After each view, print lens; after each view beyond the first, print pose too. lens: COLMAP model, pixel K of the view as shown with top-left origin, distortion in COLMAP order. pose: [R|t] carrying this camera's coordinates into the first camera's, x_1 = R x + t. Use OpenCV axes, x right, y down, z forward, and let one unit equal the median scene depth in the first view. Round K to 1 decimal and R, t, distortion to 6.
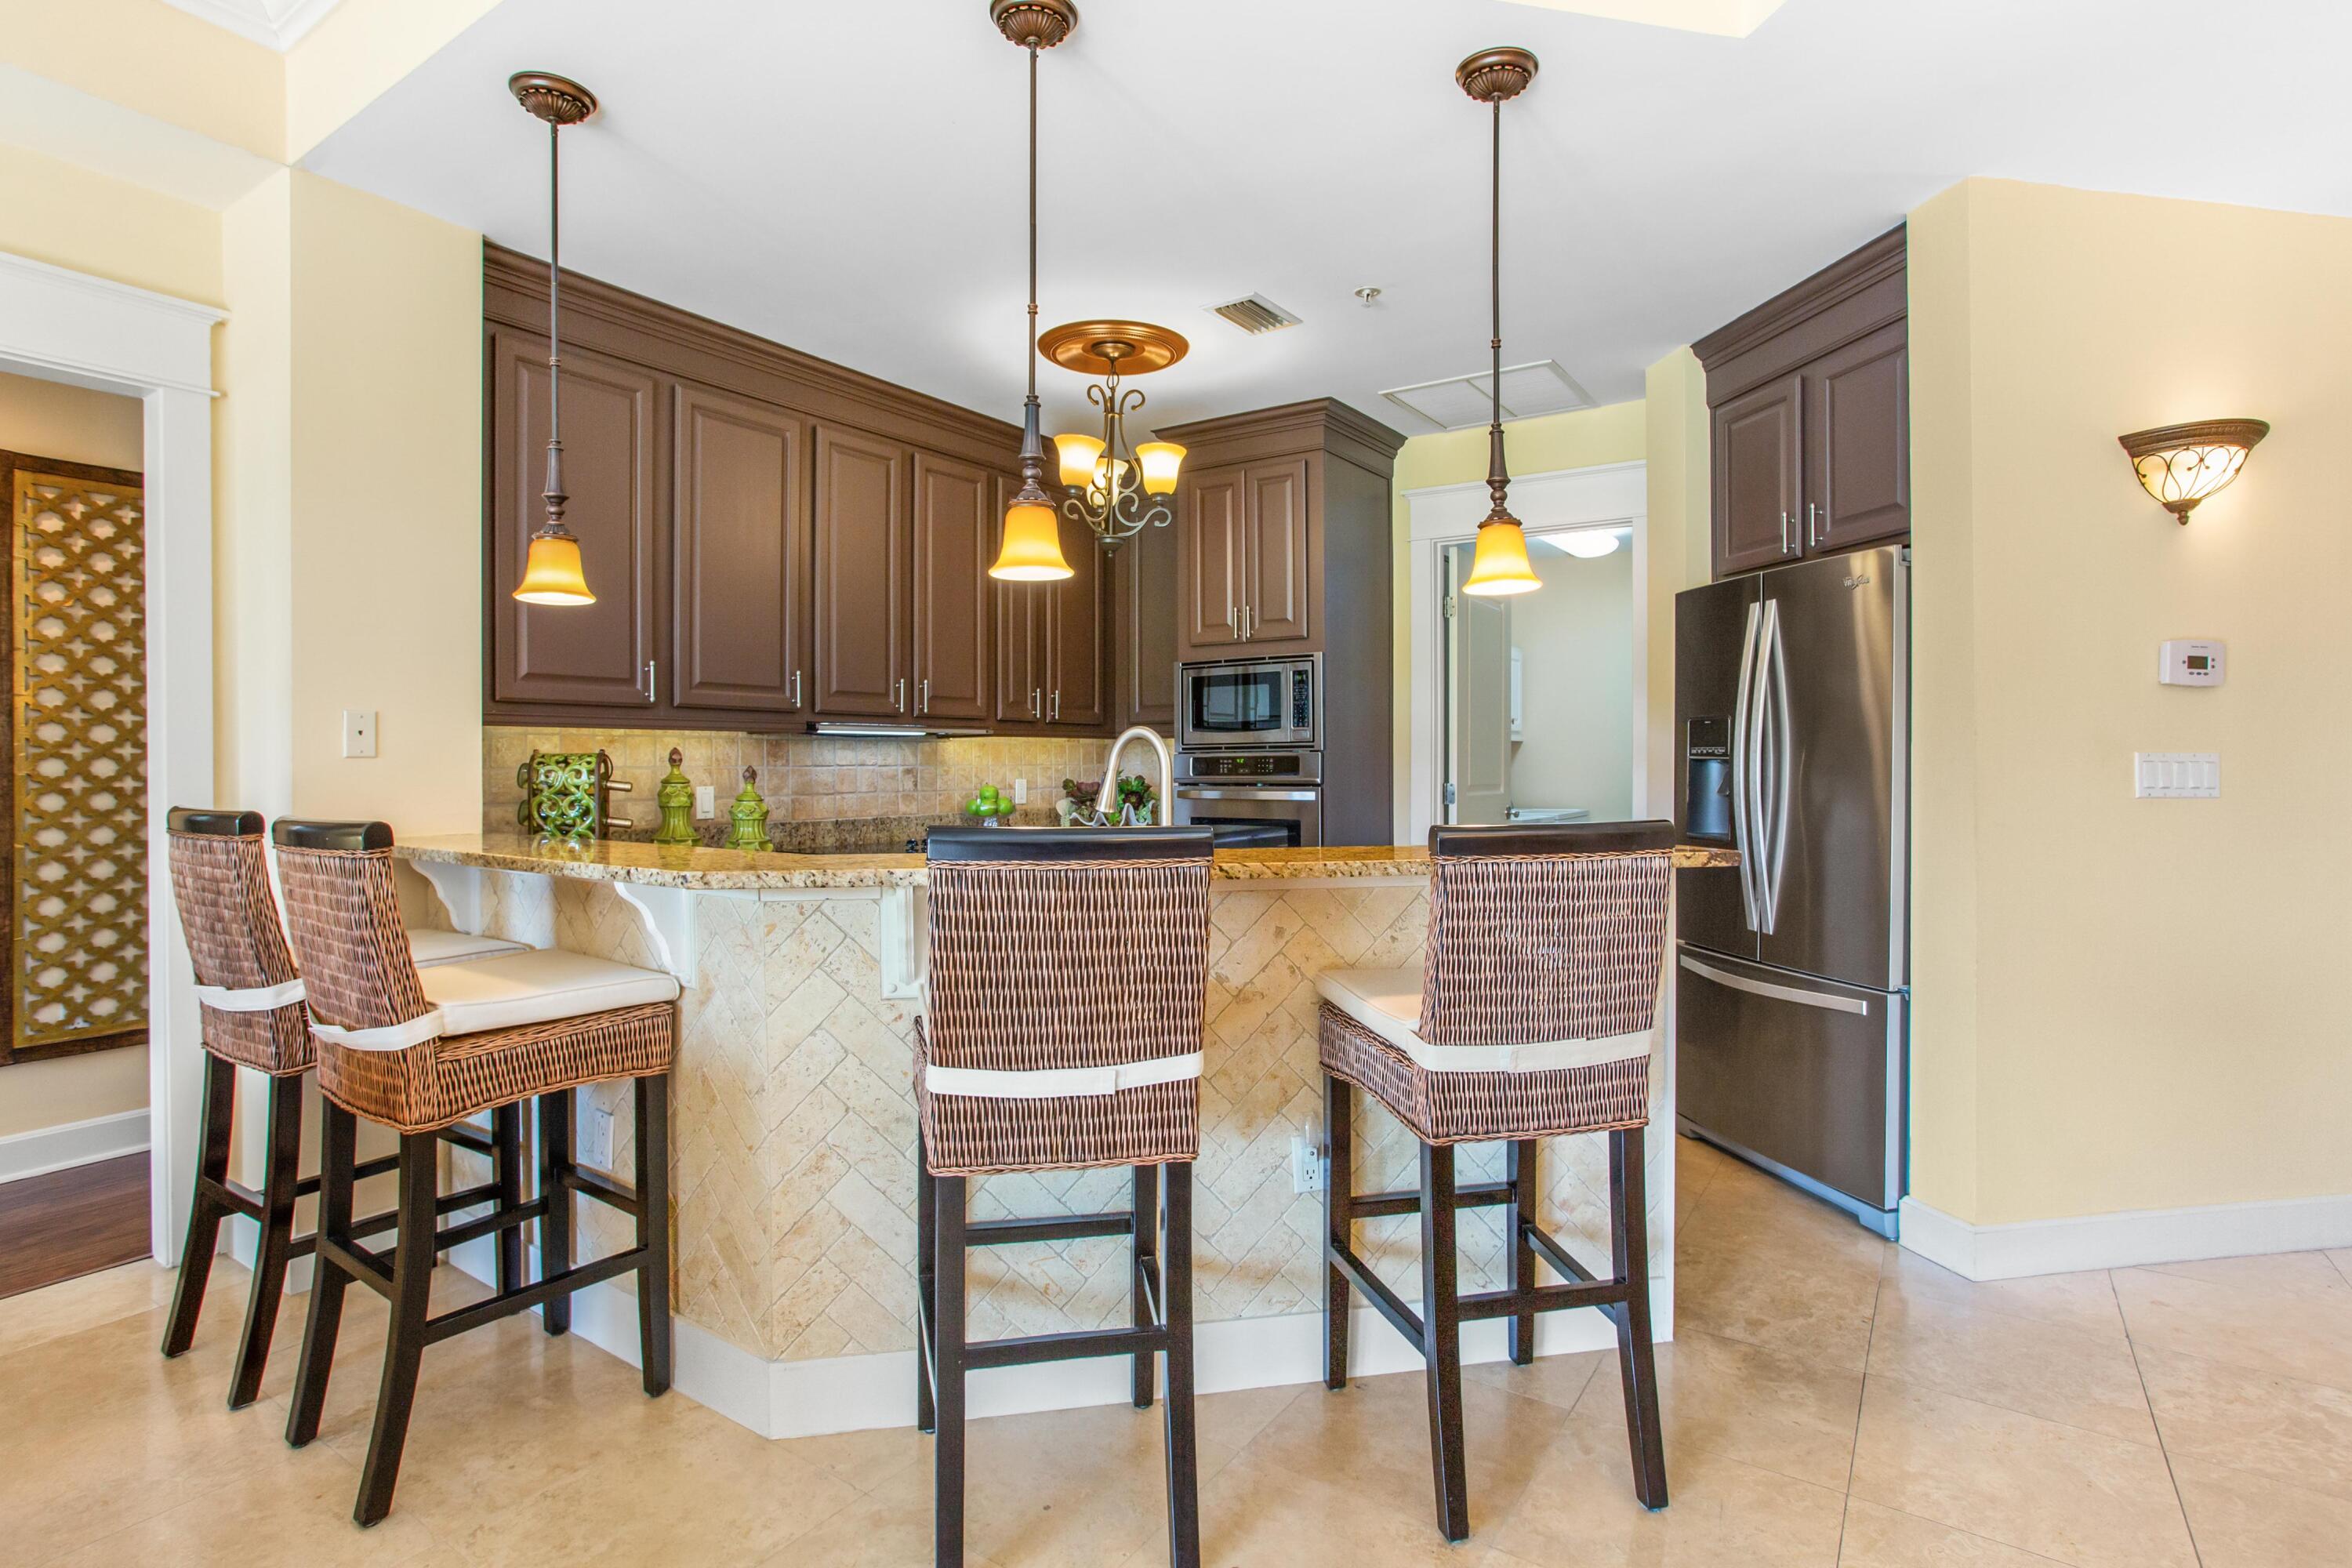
lens RADIAL K [[1147.7, 0, 1188.0], [0, 1147.7, 757.9], [0, 0, 1]] dist [-0.057449, 0.035585]
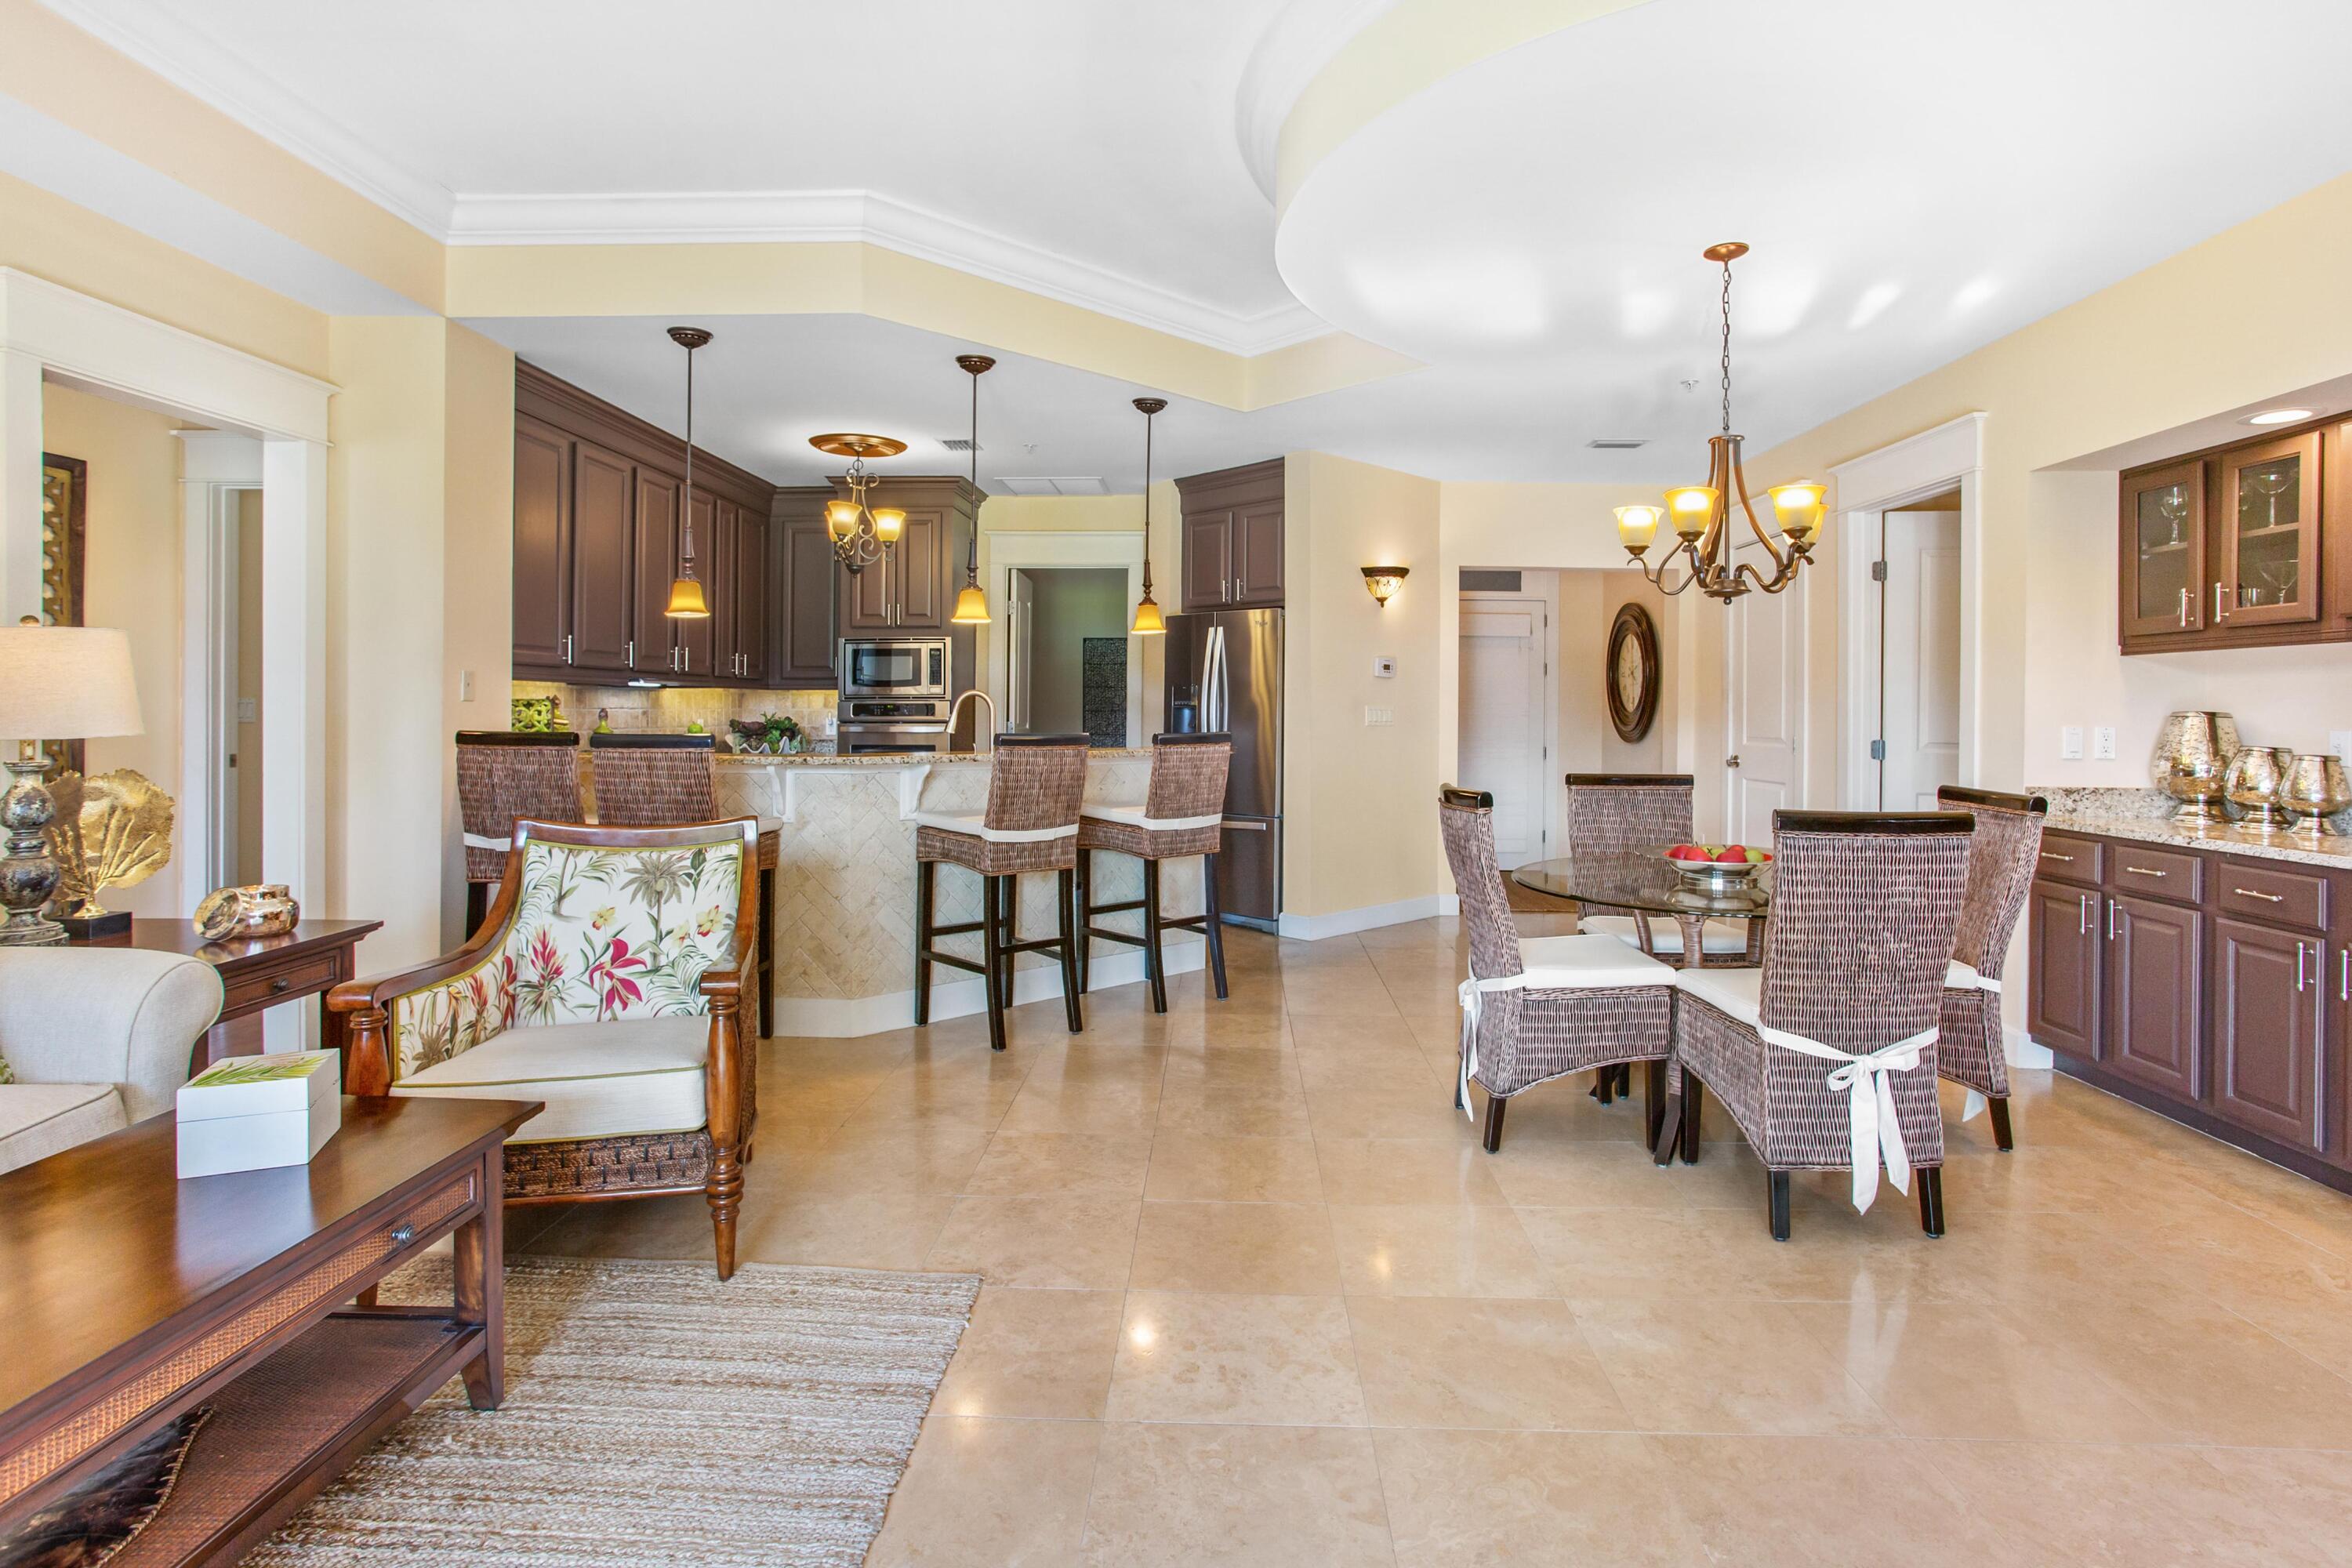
lens RADIAL K [[1150.4, 0, 1175.7], [0, 1150.4, 700.5], [0, 0, 1]] dist [-0.000699, -0.000076]
pose [[0.854237, 0.009303, 0.519800, -0.663987], [-0.007538, 0.999956, -0.005508, -0.000049], [-0.519829, 0.000787, 0.854270, -0.754453]]
